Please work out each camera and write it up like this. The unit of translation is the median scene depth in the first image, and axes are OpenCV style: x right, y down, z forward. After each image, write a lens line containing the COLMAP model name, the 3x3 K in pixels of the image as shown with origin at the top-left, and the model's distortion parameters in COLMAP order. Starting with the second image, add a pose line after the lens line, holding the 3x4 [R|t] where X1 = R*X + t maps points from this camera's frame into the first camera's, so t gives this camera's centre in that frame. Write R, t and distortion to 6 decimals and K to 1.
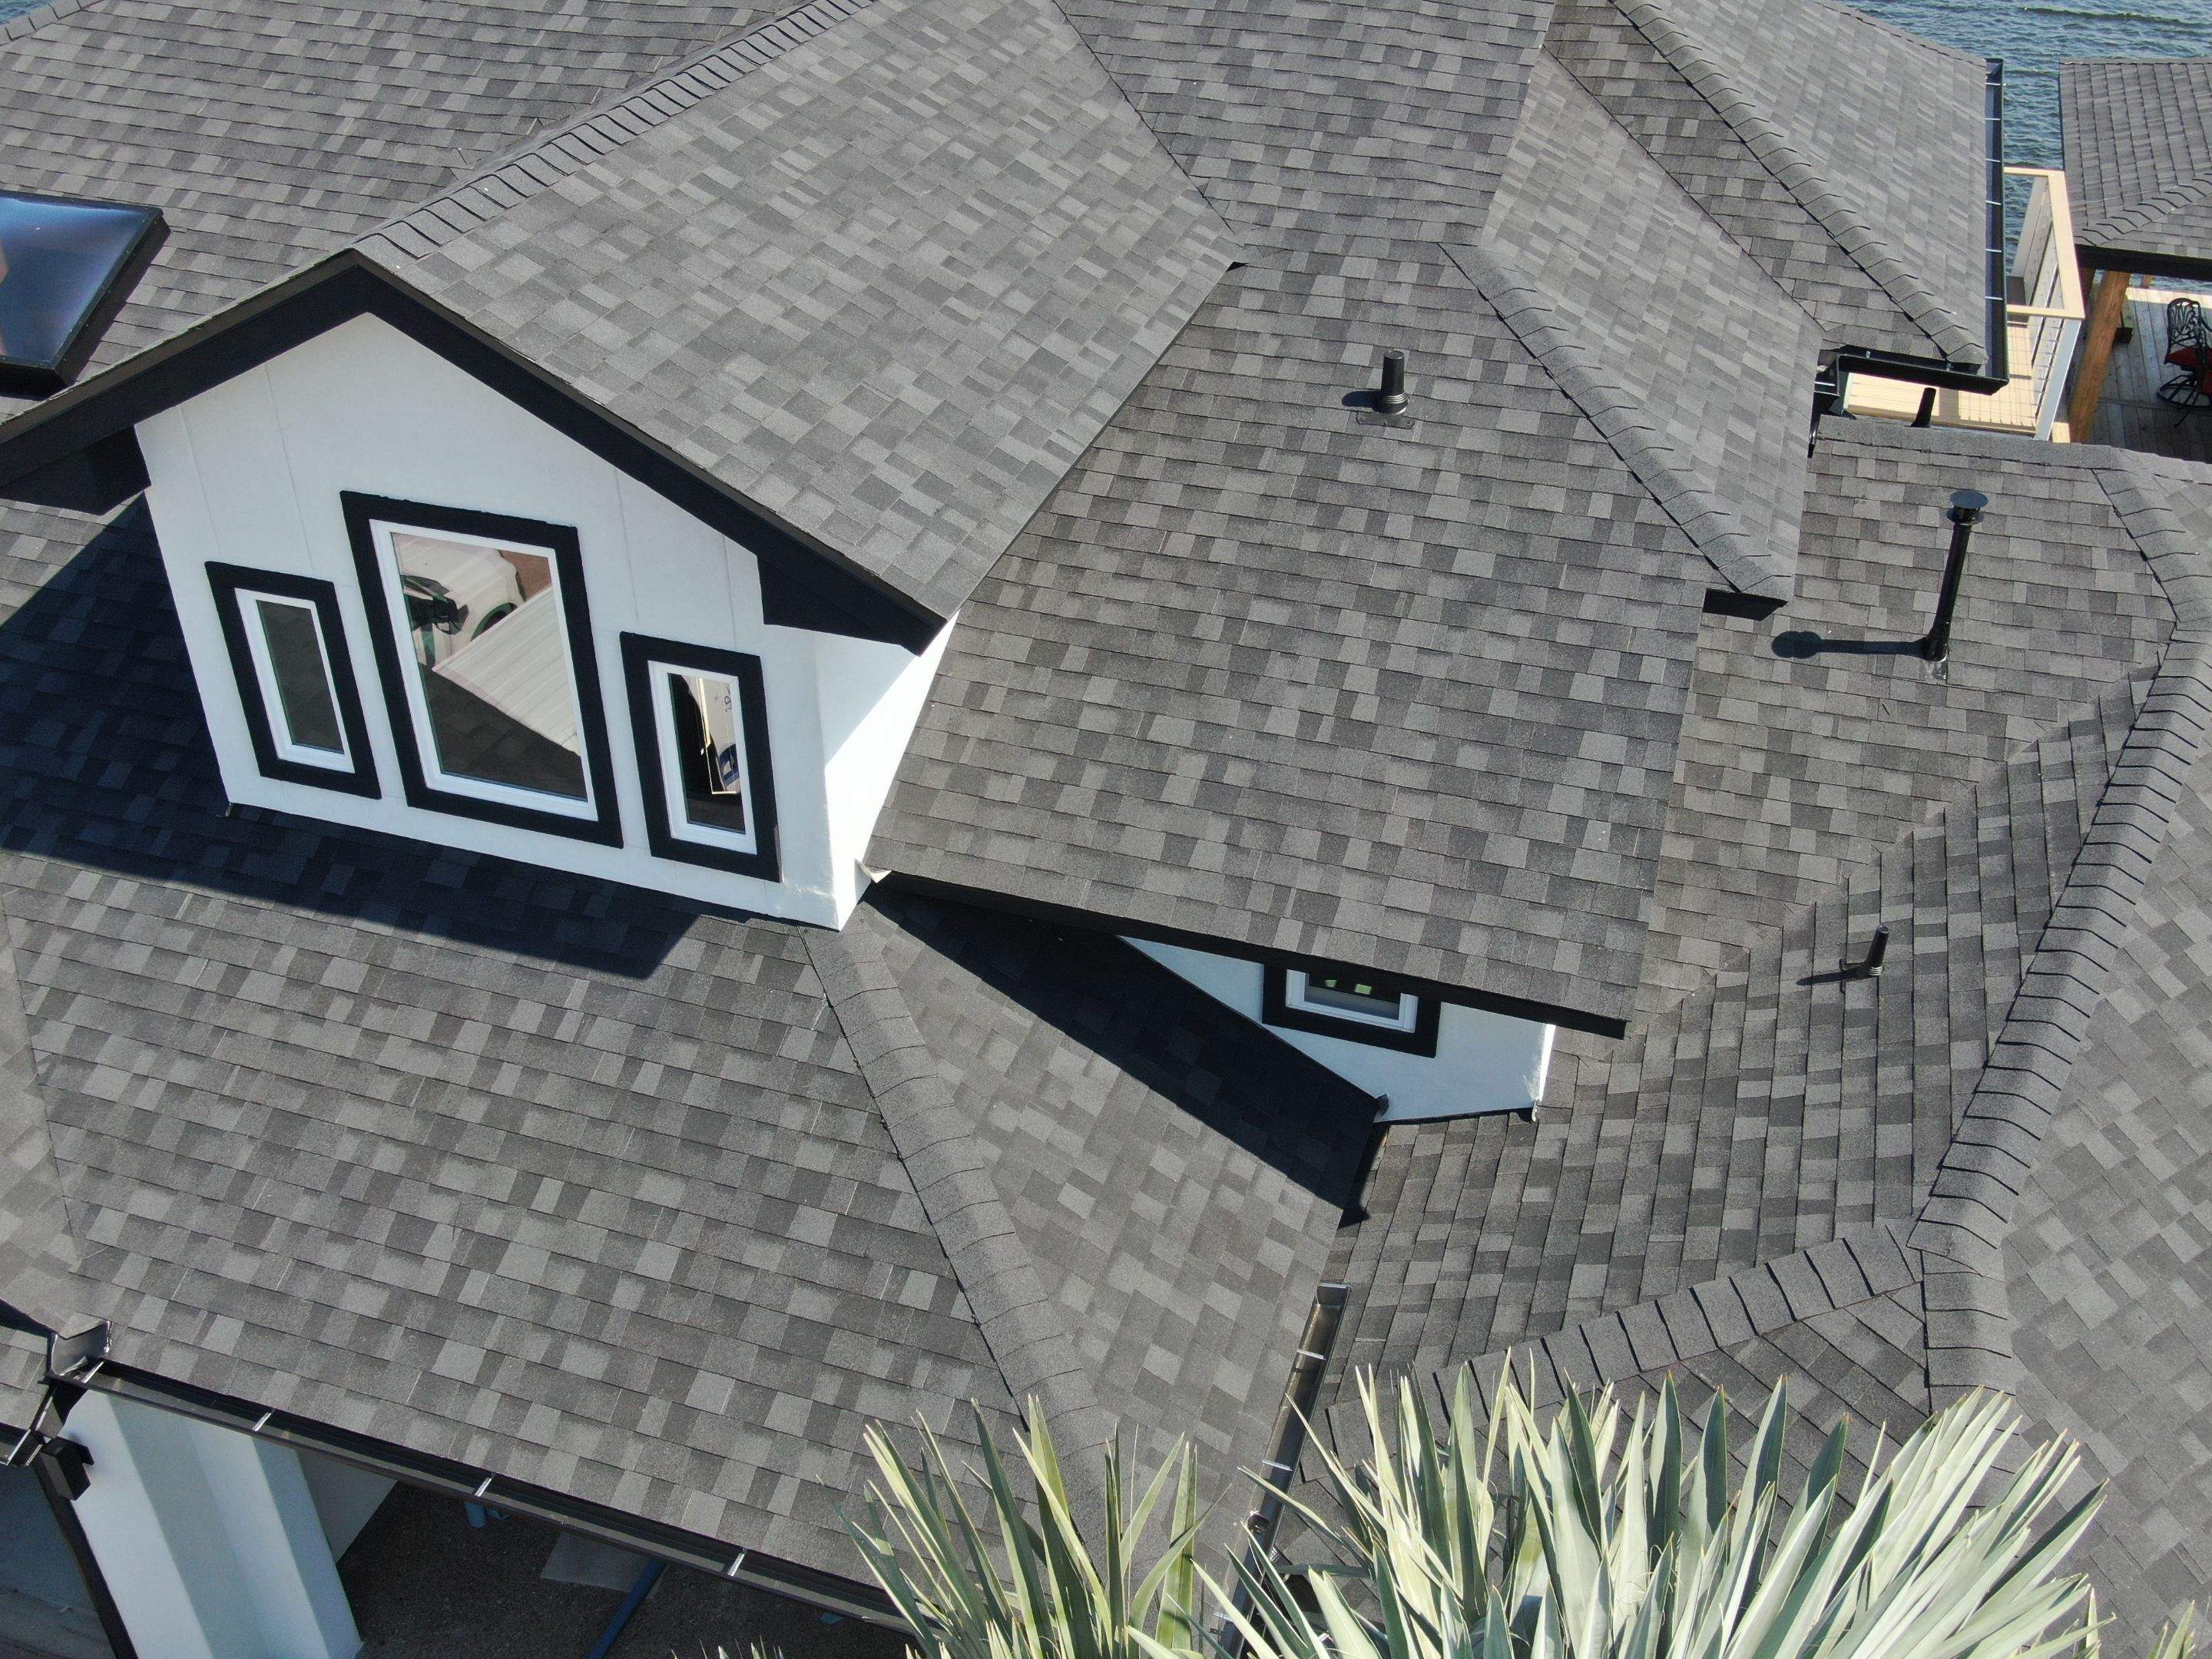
lens RADIAL K [[2116.7, 0, 1105.6], [0, 2116.7, 822.0], [0, 0, 1]] dist [-0.001537, 0.000000]
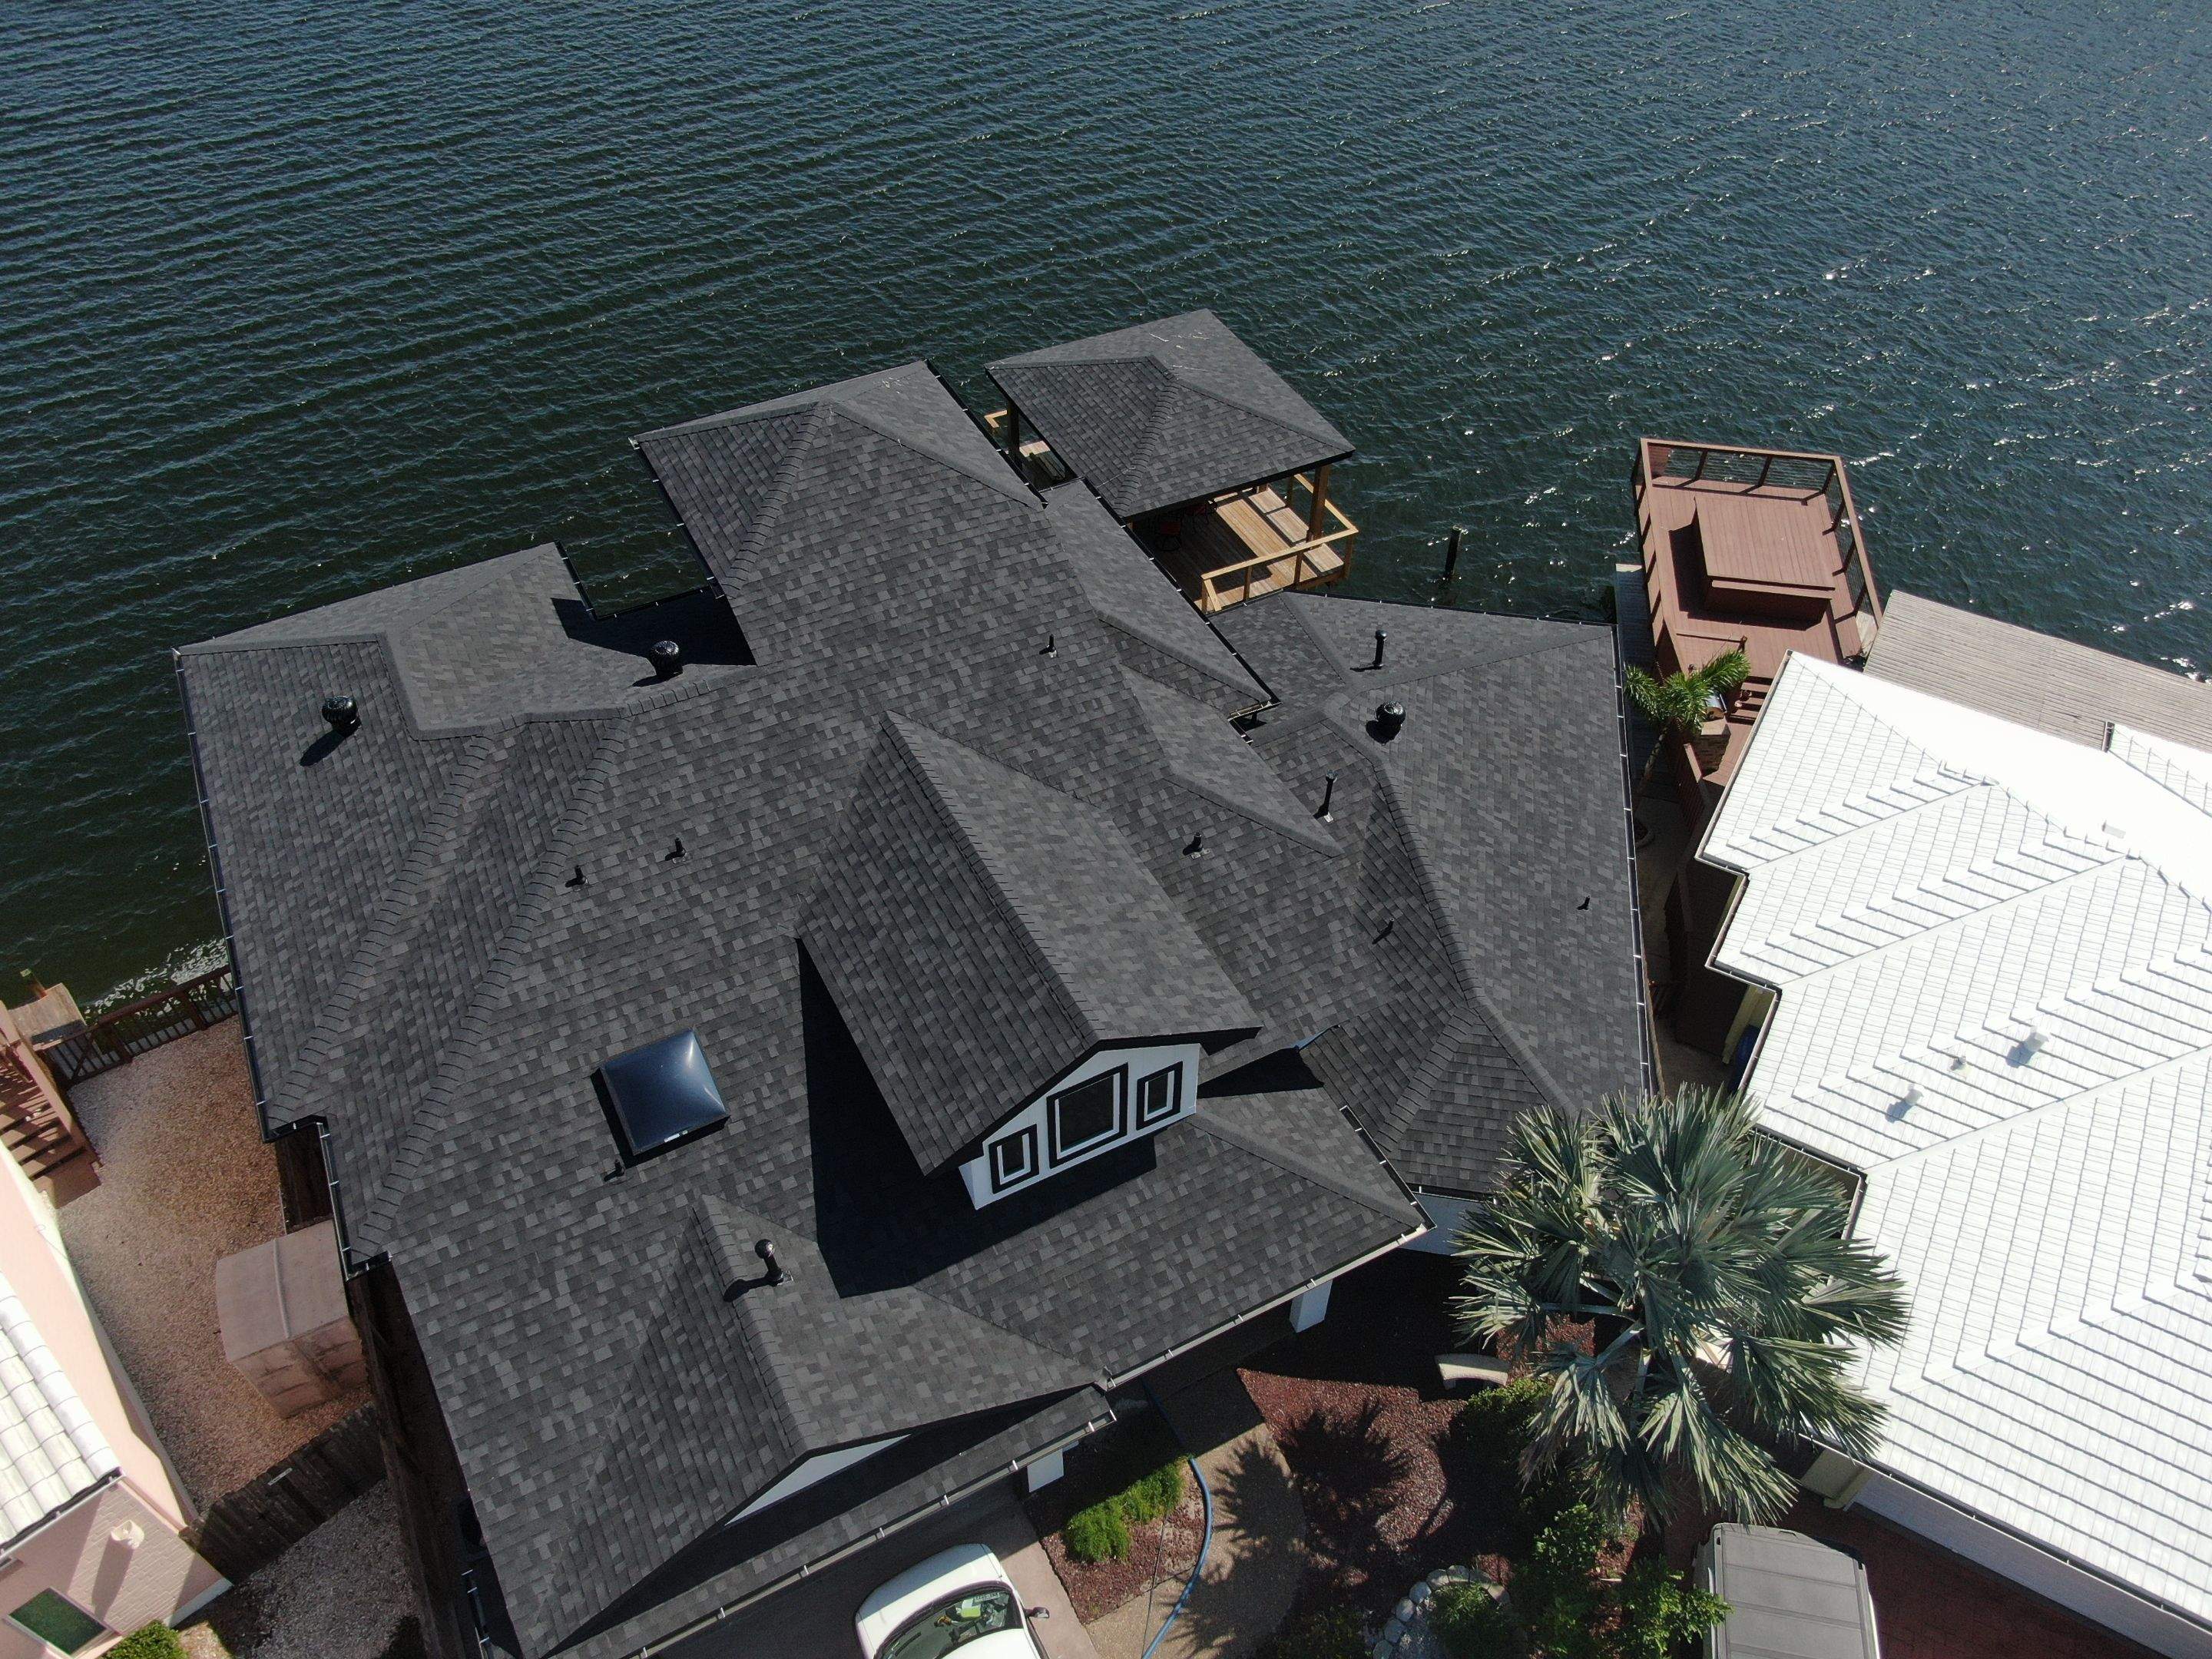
lens RADIAL K [[1594.2, 0, 1104.9], [0, 1594.2, 826.3], [0, 0, 1]] dist [-0.024783, 0.010303]
pose [[0.695737, -0.515485, 0.500224, -1.073902], [0.401536, 0.856542, 0.324197, -1.023914], [-0.595582, -0.024698, 0.802914, -0.698897]]
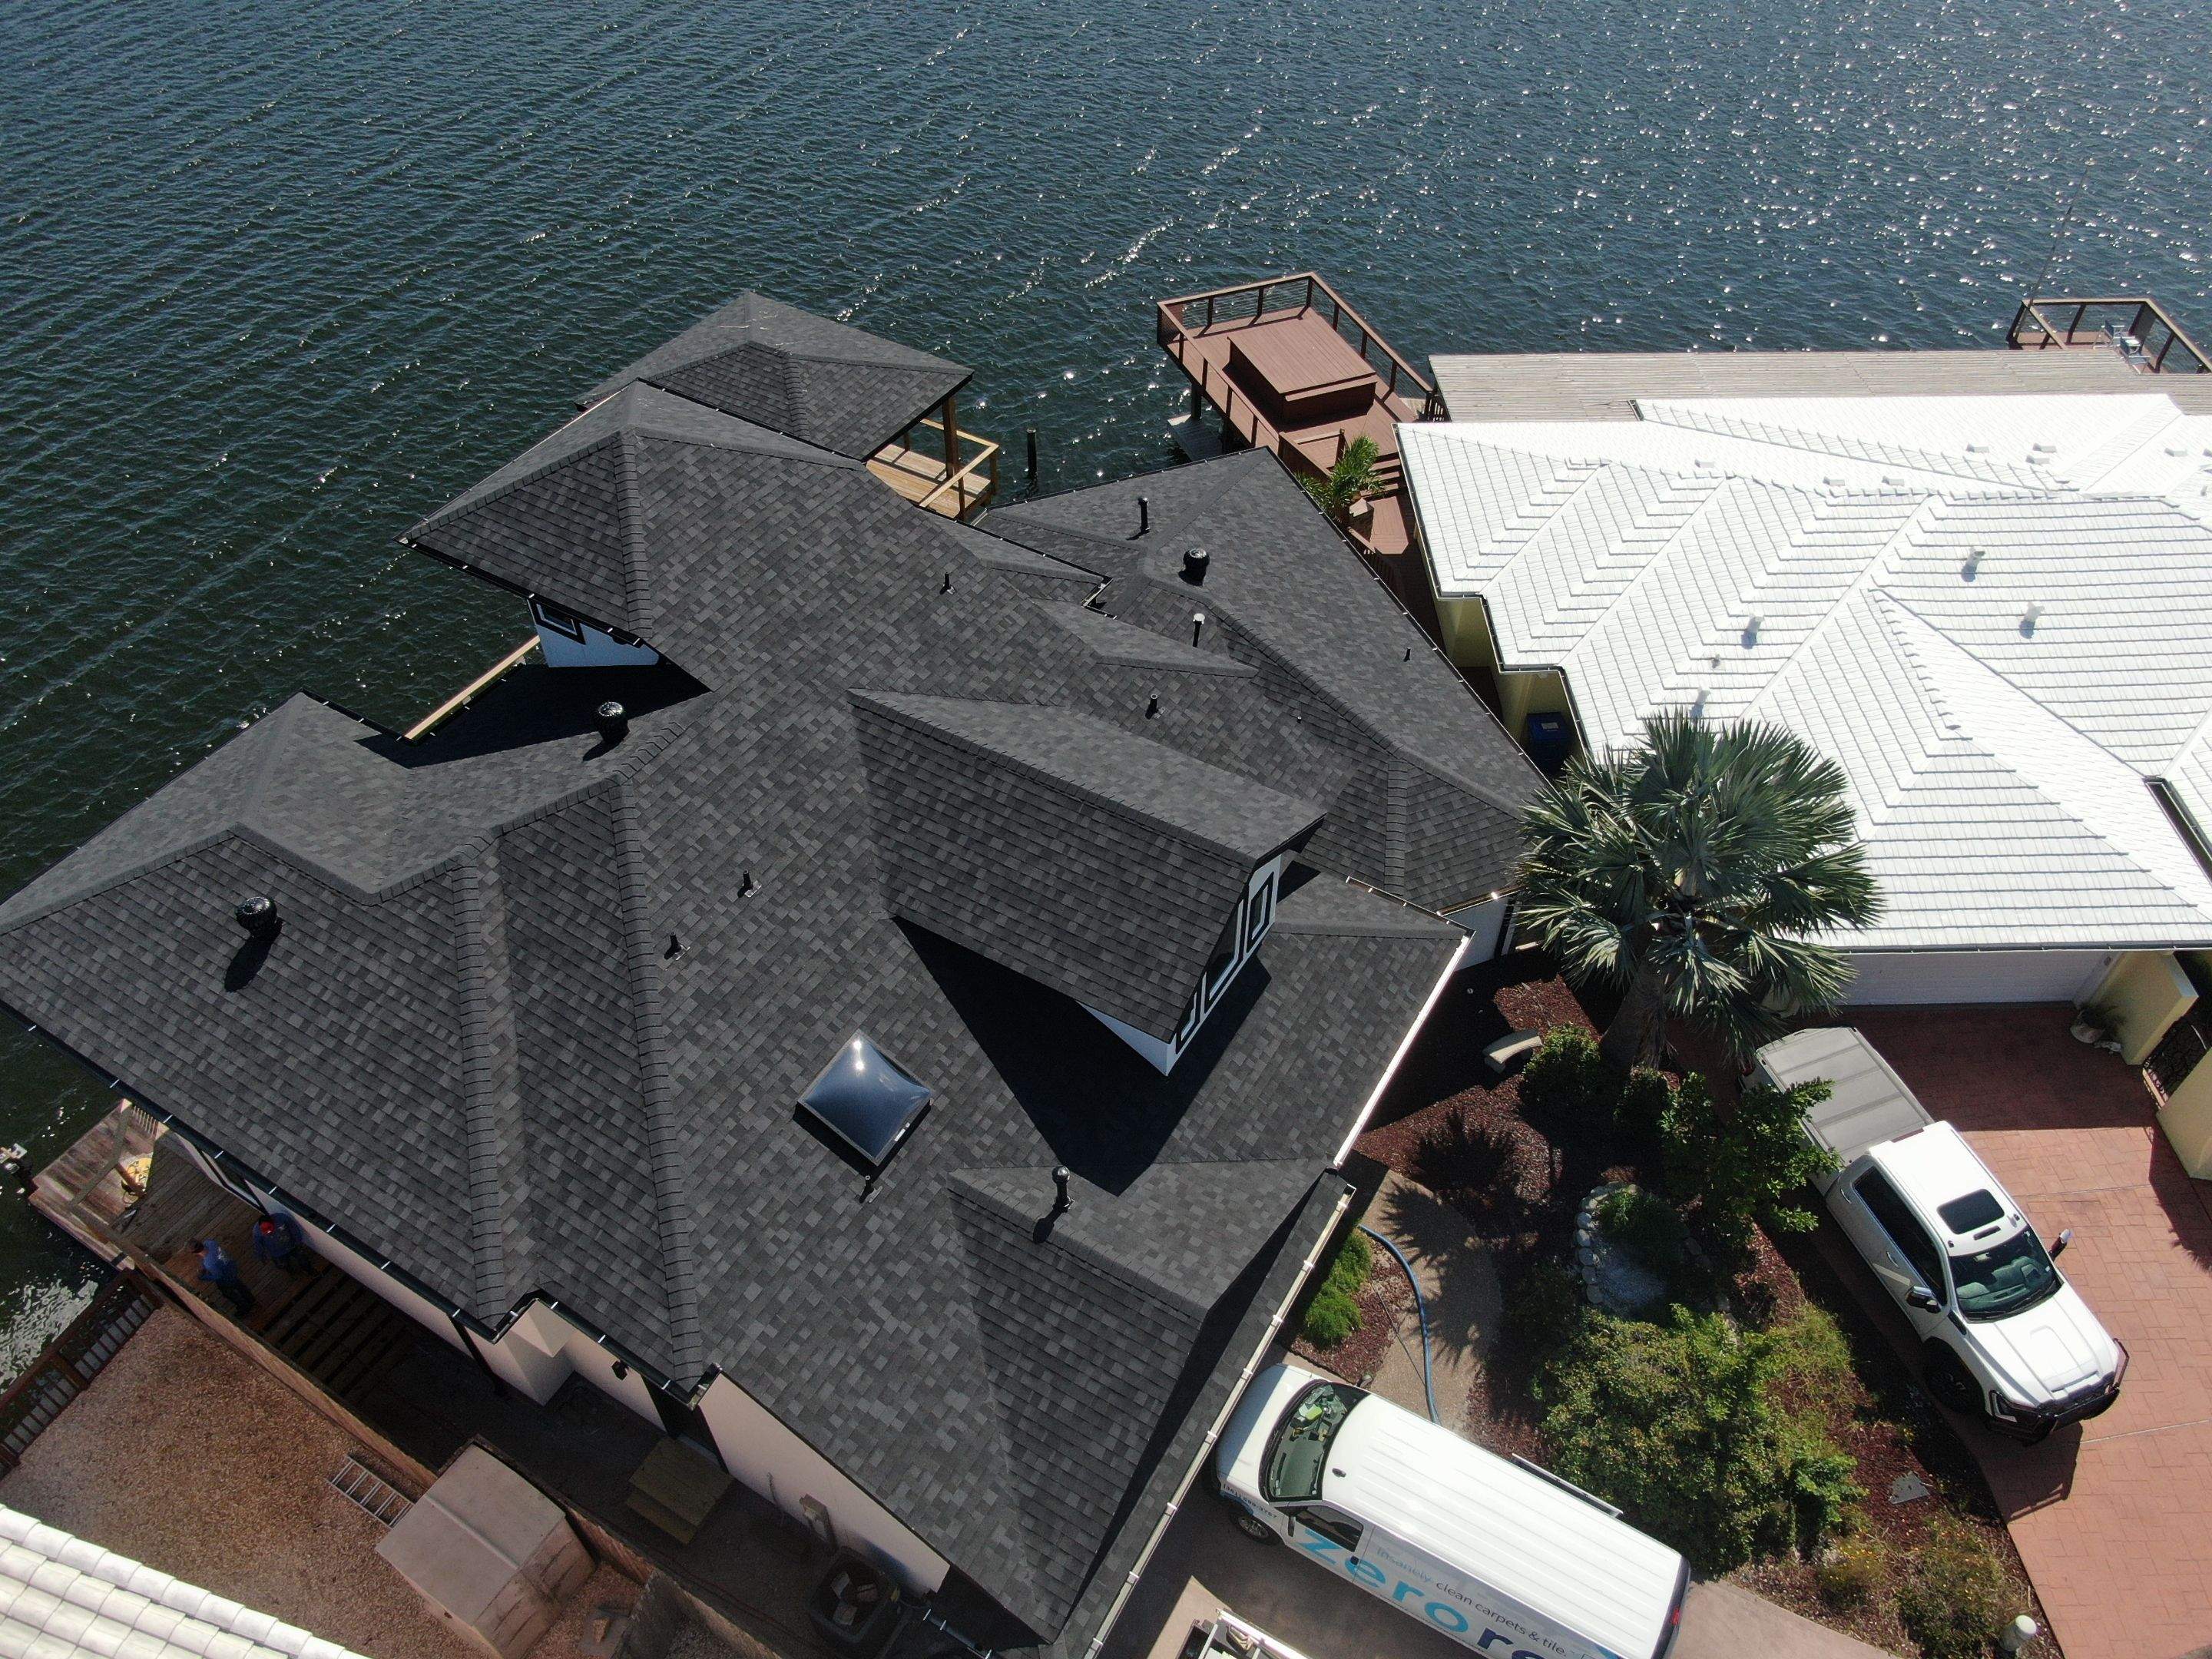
lens RADIAL K [[1594.2, 0, 1106.4], [0, 1594.2, 827.2], [0, 0, 1]] dist [-0.024783, 0.010303]
pose [[0.216906, -0.702800, 0.677513, -1.667602], [0.547284, 0.662255, 0.511760, -1.384300], [-0.808351, 0.259789, 0.528278, -0.142033]]
